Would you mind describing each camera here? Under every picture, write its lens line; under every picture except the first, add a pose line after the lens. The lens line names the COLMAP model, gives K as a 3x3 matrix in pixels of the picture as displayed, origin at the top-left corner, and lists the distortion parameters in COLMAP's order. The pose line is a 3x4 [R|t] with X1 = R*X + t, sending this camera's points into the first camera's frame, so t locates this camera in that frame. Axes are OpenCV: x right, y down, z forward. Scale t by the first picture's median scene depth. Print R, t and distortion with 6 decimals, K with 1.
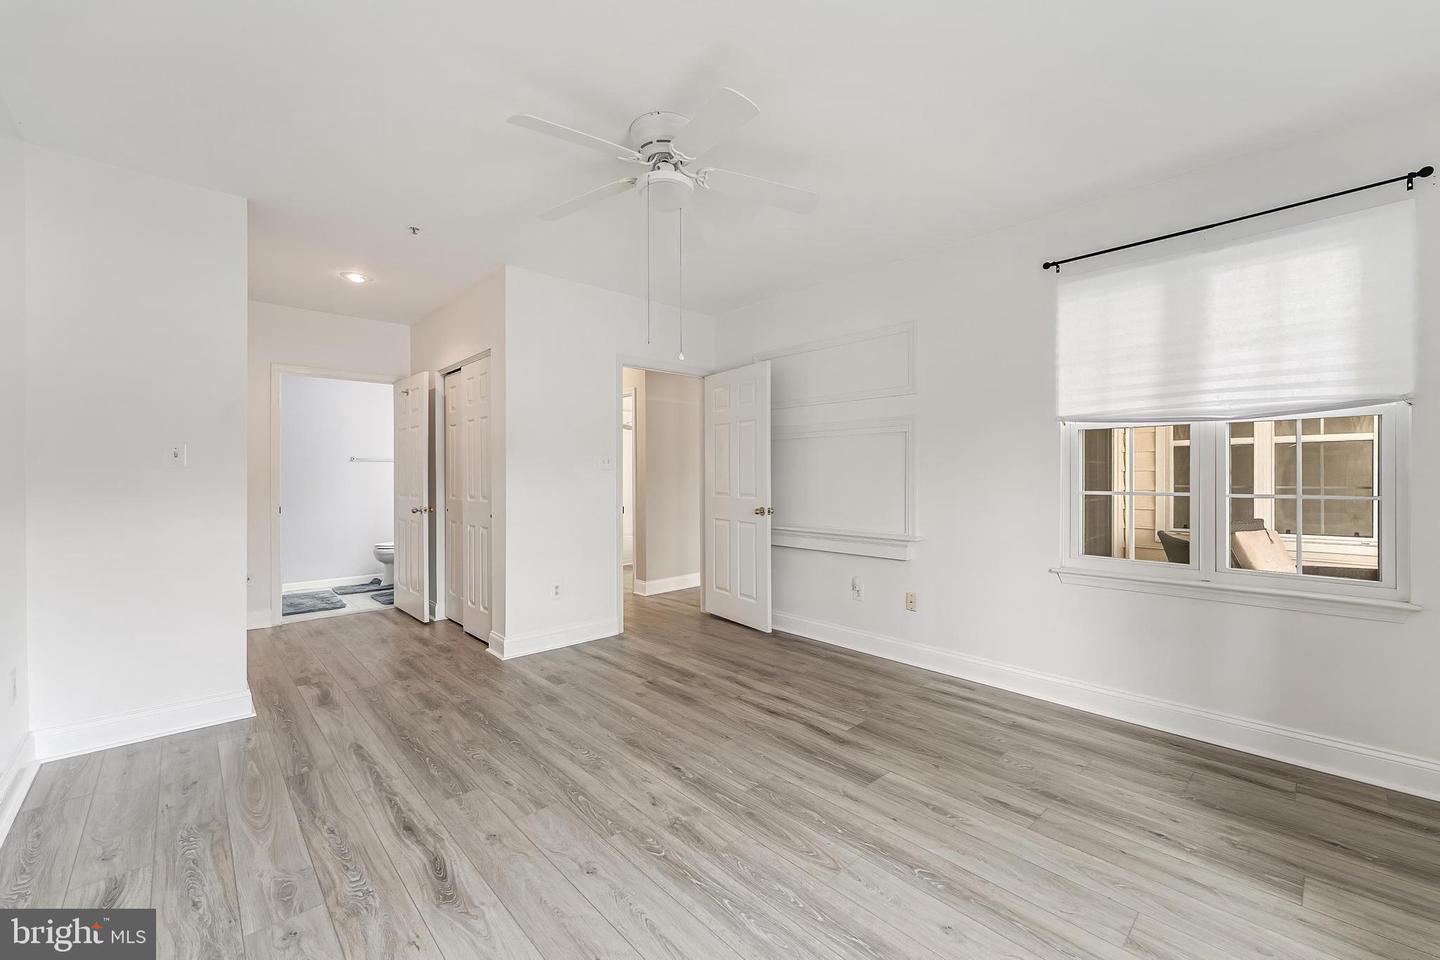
lens RADIAL K [[580.8, 0, 725.3], [0, 580.8, 478.4], [0, 0, 1]] dist [0.001398, -0.000480]
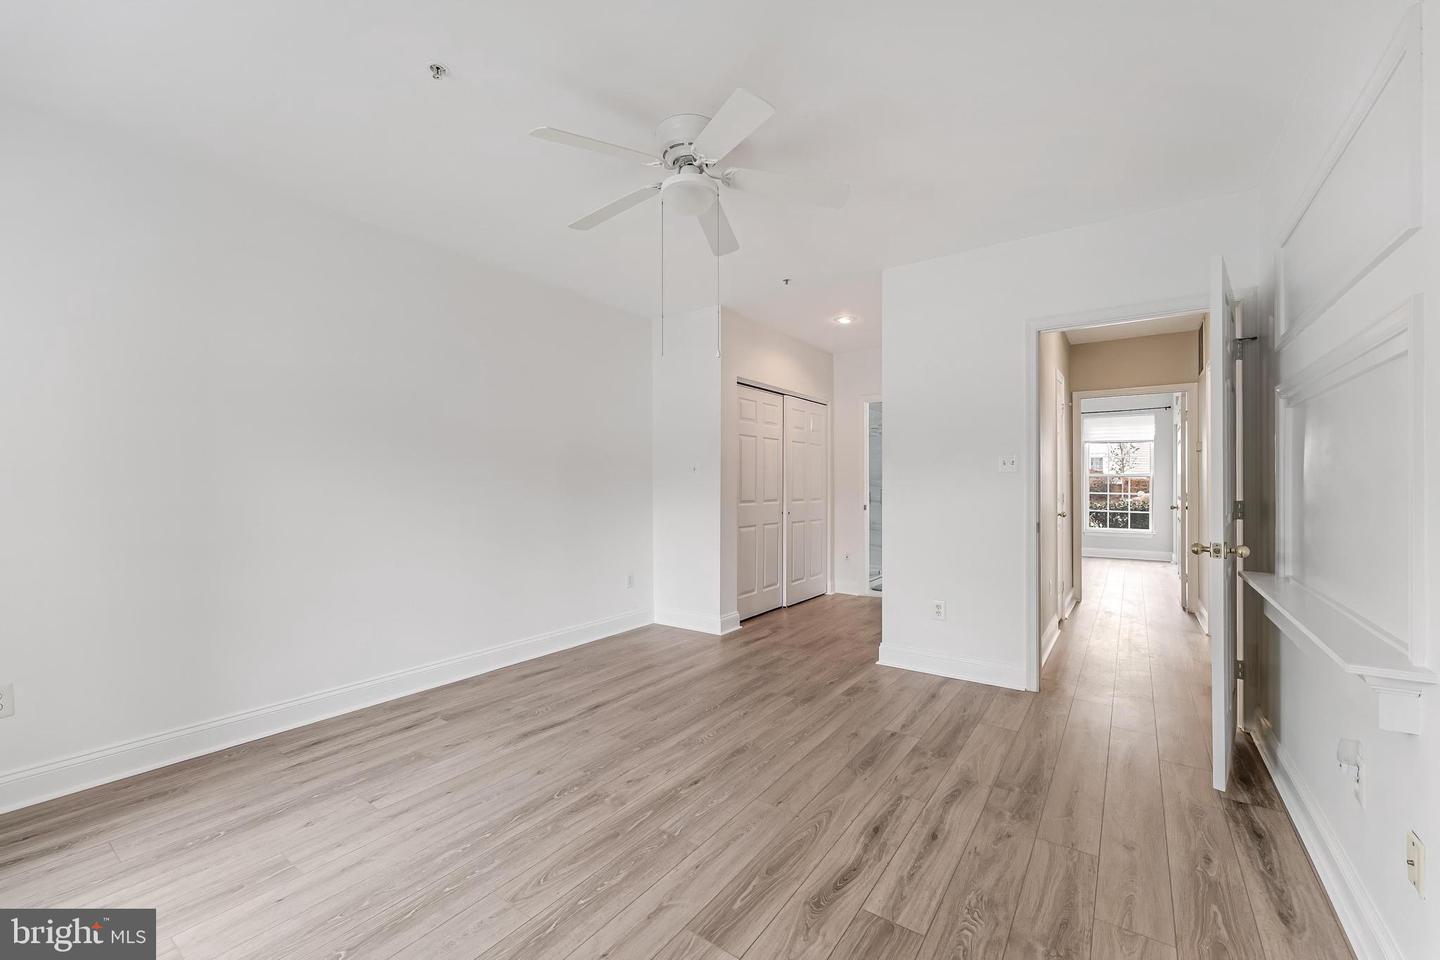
lens RADIAL K [[580.8, 0, 723.0], [0, 580.8, 485.2], [0, 0, 1]] dist [0.001398, -0.000480]
pose [[0.198928, 0.007154, -0.979988, 0.833277], [-0.004520, 0.999969, 0.006382, -0.003892], [0.980004, 0.003160, 0.198954, 0.810049]]
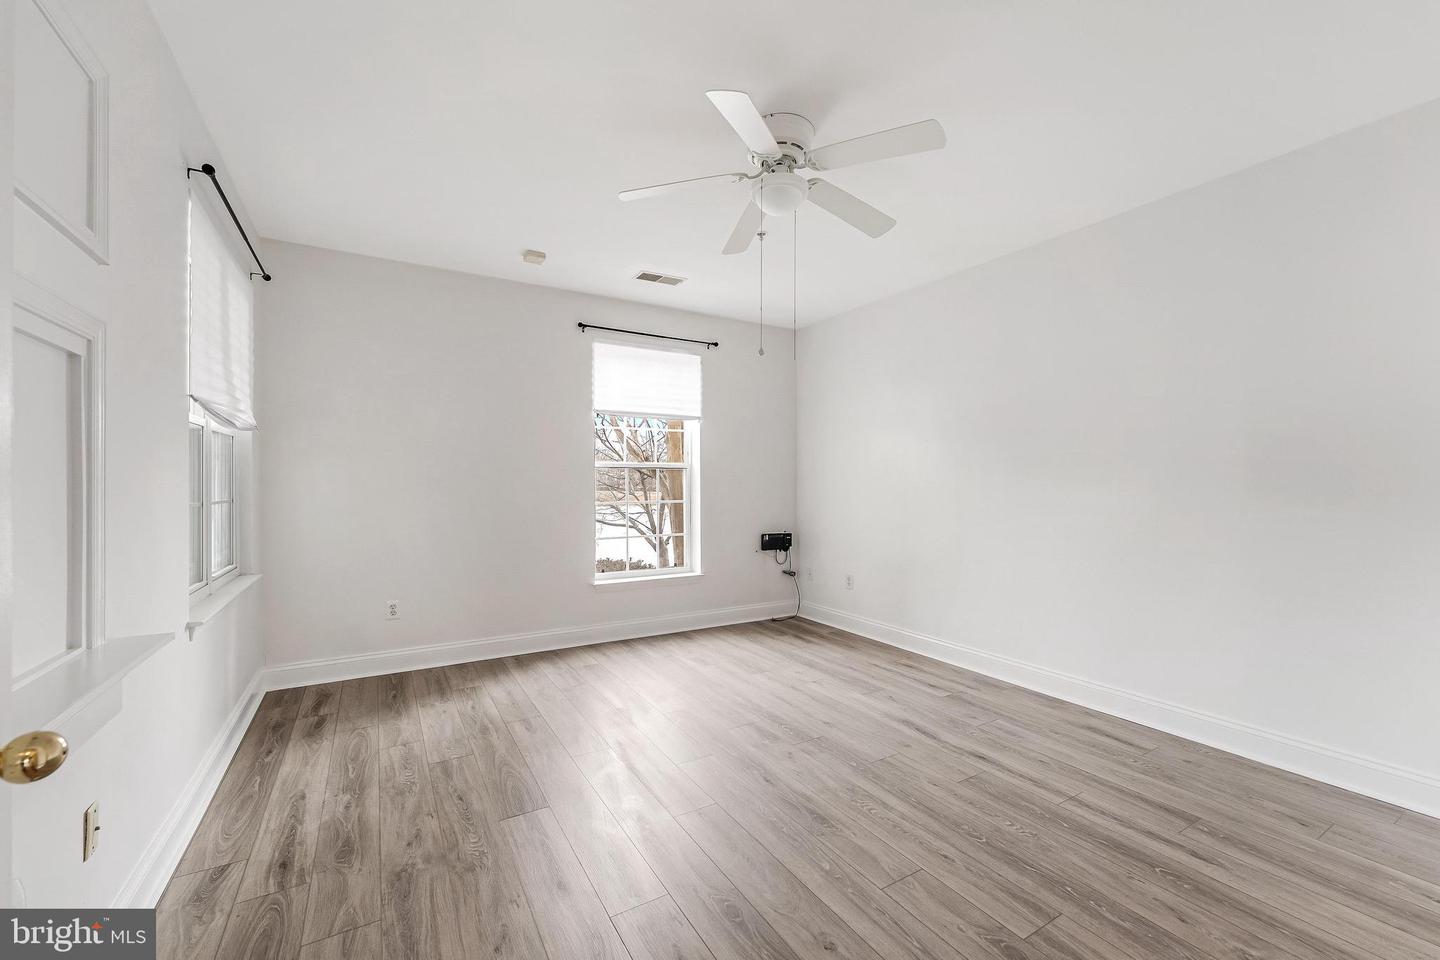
lens RADIAL K [[580.8, 0, 728.9], [0, 580.8, 479.8], [0, 0, 1]] dist [0.001398, -0.000480]
pose [[-0.978400, 0.002384, 0.206705, -0.213103], [0.002108, 0.999997, -0.001556, -0.007154], [-0.206708, -0.001086, -0.978402, 1.882137]]
